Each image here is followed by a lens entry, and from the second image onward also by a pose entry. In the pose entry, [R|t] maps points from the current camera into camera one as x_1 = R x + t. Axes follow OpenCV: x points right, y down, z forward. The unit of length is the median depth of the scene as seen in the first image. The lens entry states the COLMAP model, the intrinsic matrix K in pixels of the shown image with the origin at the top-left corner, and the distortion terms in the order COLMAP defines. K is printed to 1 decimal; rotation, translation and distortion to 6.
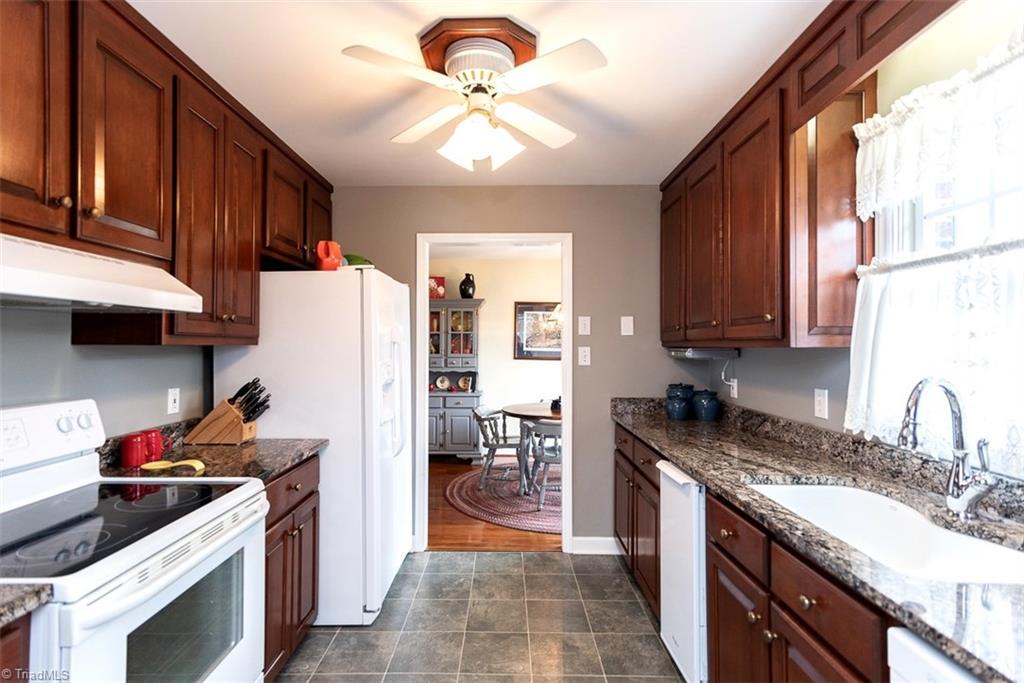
lens RADIAL K [[497.3, 0, 502.9], [0, 497.3, 339.1], [0, 0, 1]] dist [0.012351, -0.000067]
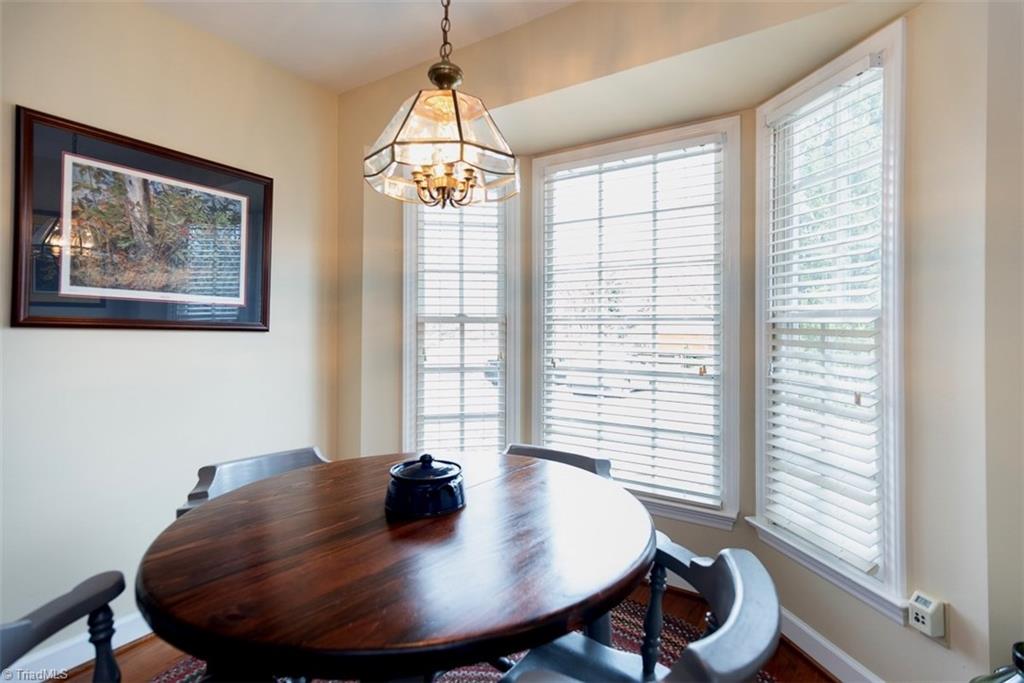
lens RADIAL K [[506.5, 0, 515.1], [0, 506.5, 323.1], [0, 0, 1]] dist [0.012077, -0.000312]
pose [[0.543307, 0.011231, 0.839459, -0.171066], [-0.012828, 0.999905, -0.005075, 0.105517], [-0.839436, -0.008012, 0.543400, 1.785256]]
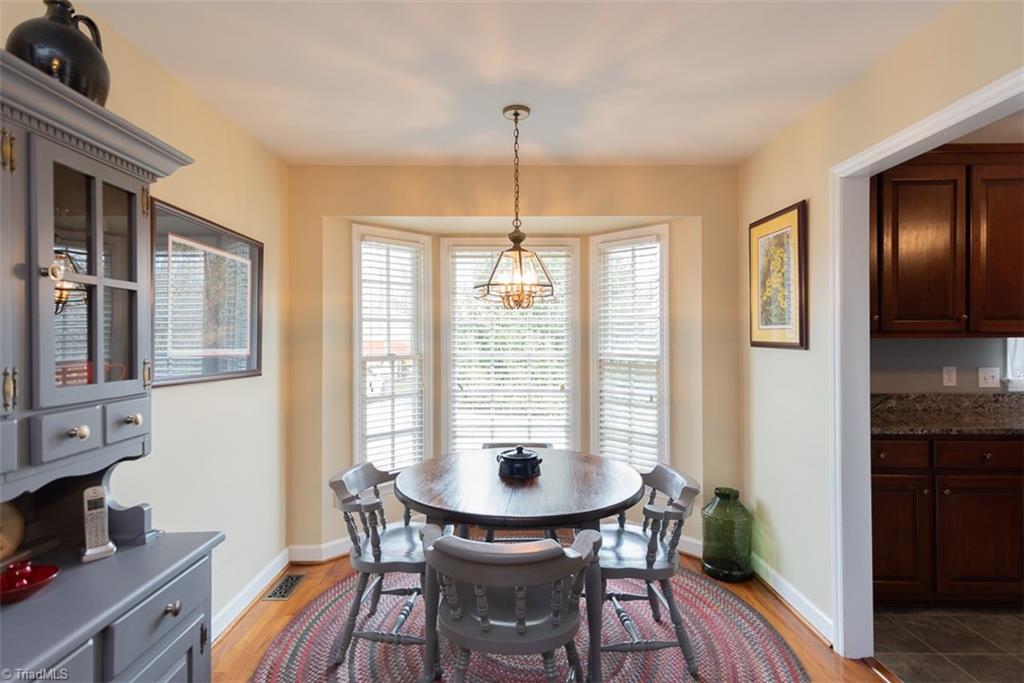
lens RADIAL K [[513.6, 0, 507.1], [0, 513.6, 335.3], [0, 0, 1]] dist [0.014155, 0.000276]
pose [[-0.024549, 0.001117, 0.999698, -0.813813], [-0.009047, 0.999958, -0.001339, 0.021461], [-0.999658, -0.009077, -0.024538, 2.235553]]
